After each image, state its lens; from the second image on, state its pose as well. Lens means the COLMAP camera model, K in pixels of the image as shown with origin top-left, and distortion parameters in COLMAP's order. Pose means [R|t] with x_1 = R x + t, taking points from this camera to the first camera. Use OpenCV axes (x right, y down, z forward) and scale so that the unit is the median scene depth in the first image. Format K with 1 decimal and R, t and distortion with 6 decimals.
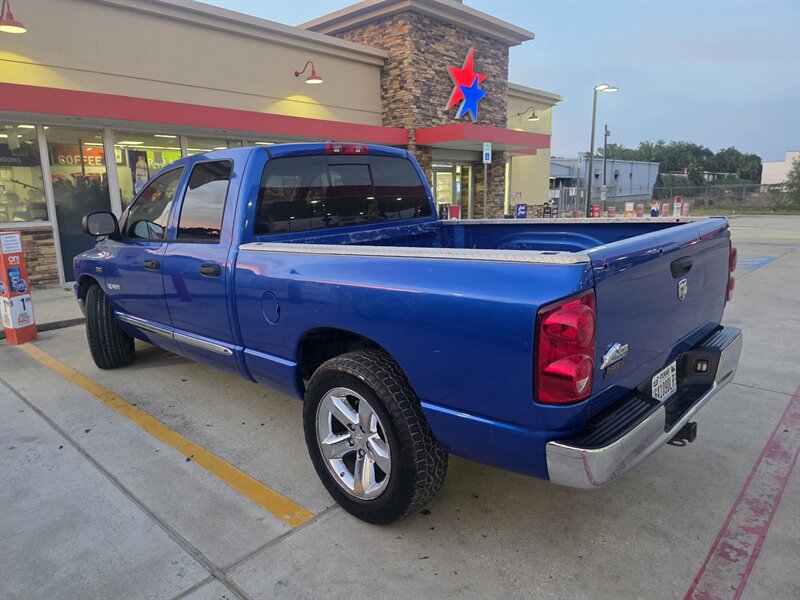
lens RADIAL K [[536.8, 0, 391.9], [0, 536.8, 296.8], [0, 0, 1]] dist [0.060003, -0.059851]
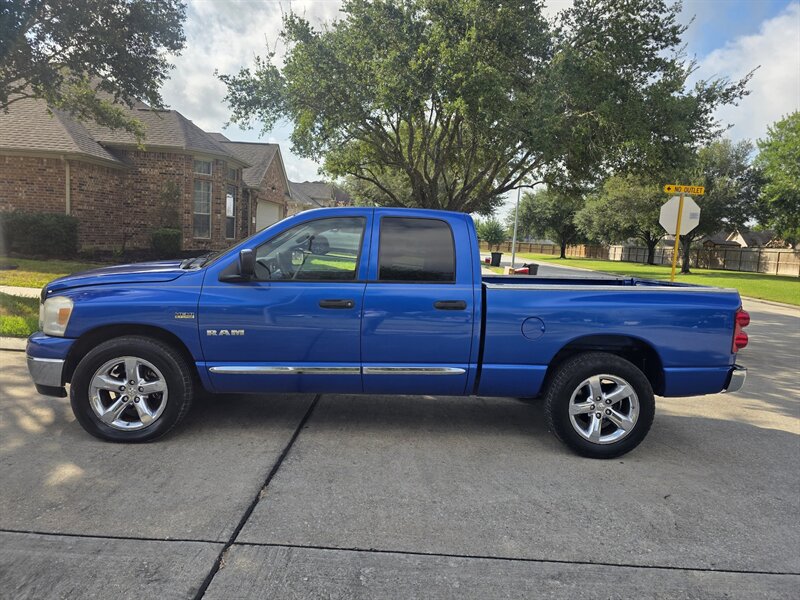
lens RADIAL K [[536.8, 0, 407.5], [0, 536.8, 297.6], [0, 0, 1]] dist [0.060003, -0.059851]
pose [[0.671208, 0.009690, 0.741206, -1.237423], [0.077217, 0.993561, -0.082914, 0.025870], [-0.737237, 0.112886, 0.666137, 0.235227]]
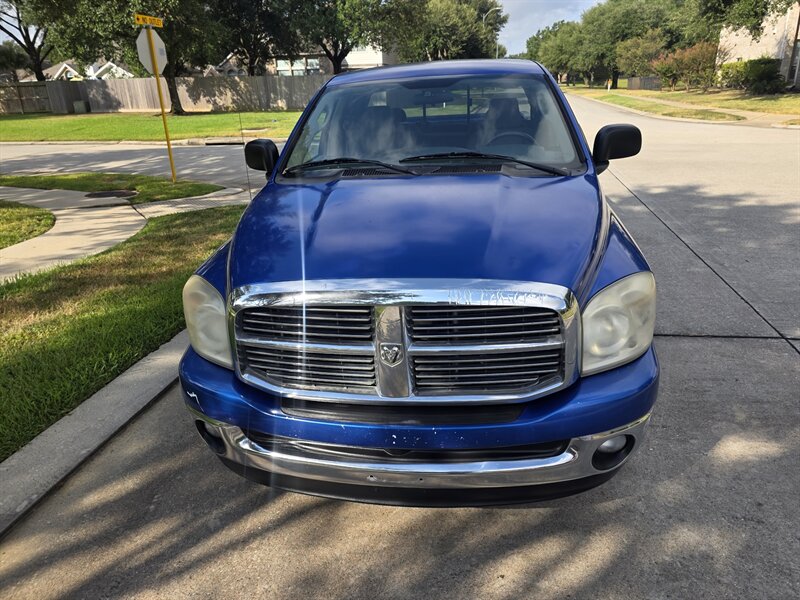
lens RADIAL K [[536.8, 0, 409.5], [0, 536.8, 291.6], [0, 0, 1]] dist [0.060003, -0.059851]
pose [[-0.601814, -0.221952, 0.767175, -1.176430], [0.238432, 0.866864, 0.437831, -0.419833], [-0.762214, 0.446412, -0.468771, 1.991960]]
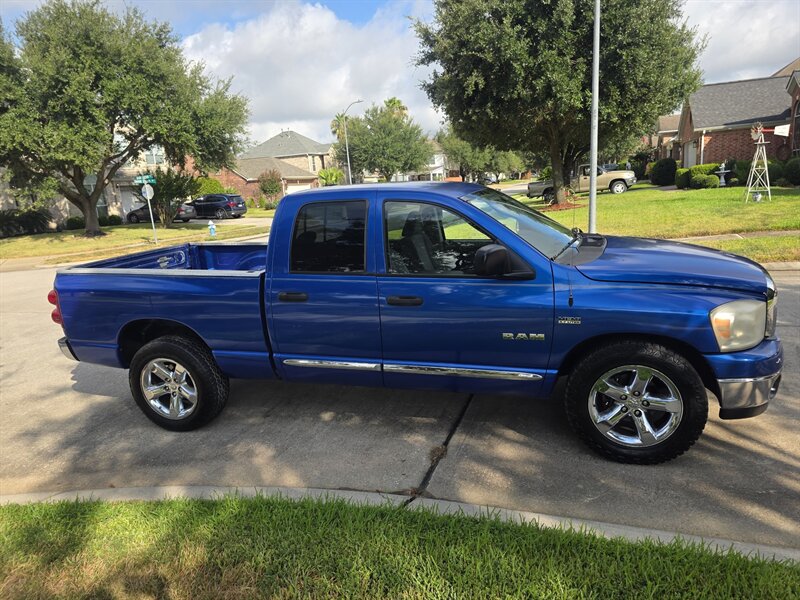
lens RADIAL K [[536.8, 0, 406.8], [0, 536.8, 300.4], [0, 0, 1]] dist [0.060003, -0.059851]
pose [[-0.876733, 0.204707, -0.435240, 0.357116], [0.005176, 0.908871, 0.417044, -0.609454], [0.480949, 0.363384, -0.797897, 2.352275]]
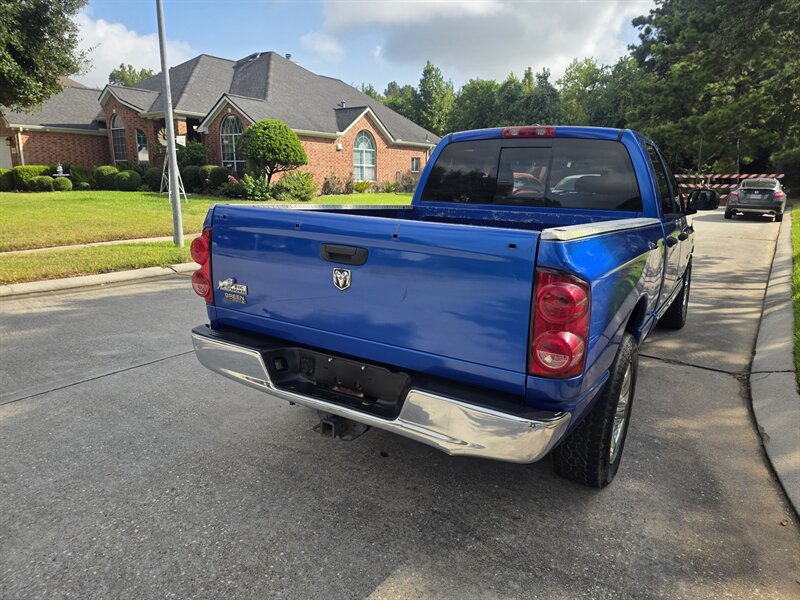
lens RADIAL K [[536.8, 0, 407.6], [0, 536.8, 306.0], [0, 0, 1]] dist [0.060003, -0.059851]
pose [[0.226810, 0.271476, -0.935338, 0.977895], [-0.241703, 0.946012, 0.215963, -0.133028], [0.943471, 0.177091, 0.280182, 0.576814]]
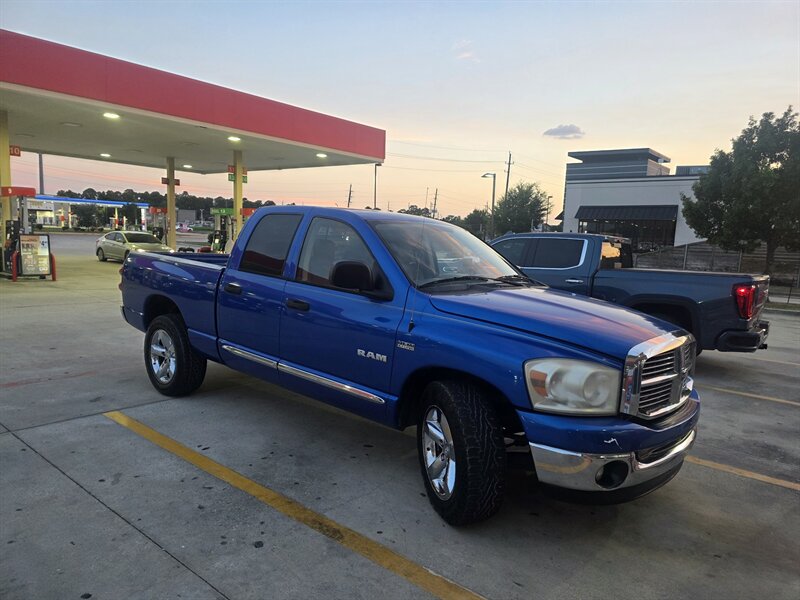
lens RADIAL K [[541.2, 0, 403.3], [0, 541.2, 305.3], [0, 0, 1]] dist [0.055848, -0.050736]
pose [[-0.998051, -0.012896, -0.061050, -0.254322], [-0.031346, 0.949611, 0.311859, -0.531158], [0.053952, 0.313165, -0.948165, 2.605512]]
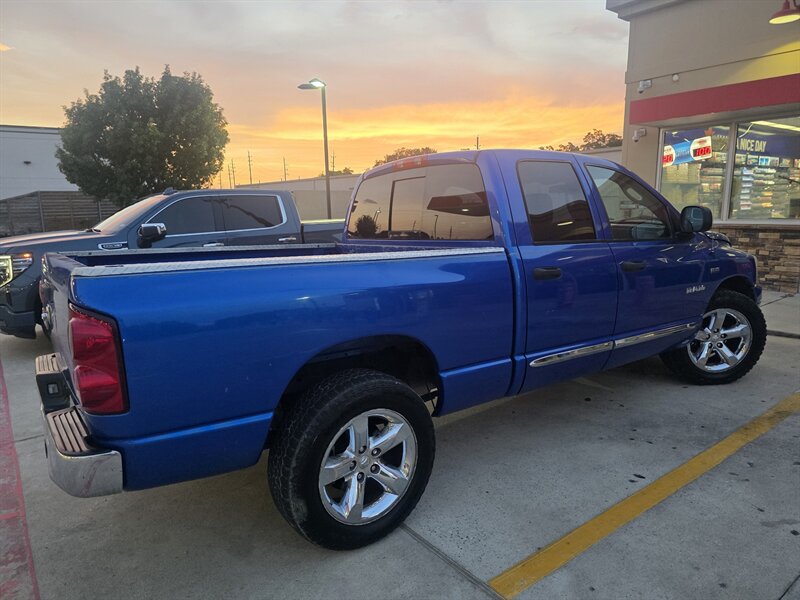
lens RADIAL K [[541.2, 0, 397.7], [0, 541.2, 302.3], [0, 0, 1]] dist [0.055848, -0.050736]
pose [[-0.170623, 0.200738, -0.964672, 0.985866], [-0.161552, 0.960080, 0.228357, -0.265993], [0.972002, 0.194808, -0.131382, 1.220708]]
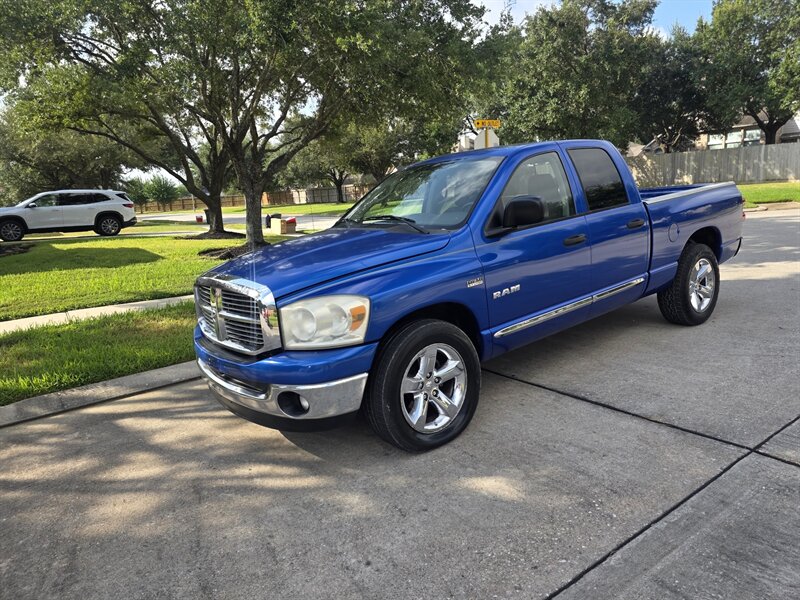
lens RADIAL K [[534.9, 0, 410.5], [0, 534.9, 293.8], [0, 0, 1]] dist [0.063162, -0.057584]
pose [[0.121232, -0.152555, 0.980831, -1.683977], [0.288792, 0.950796, 0.112188, -0.188576], [-0.949685, 0.269656, 0.159324, 1.292596]]
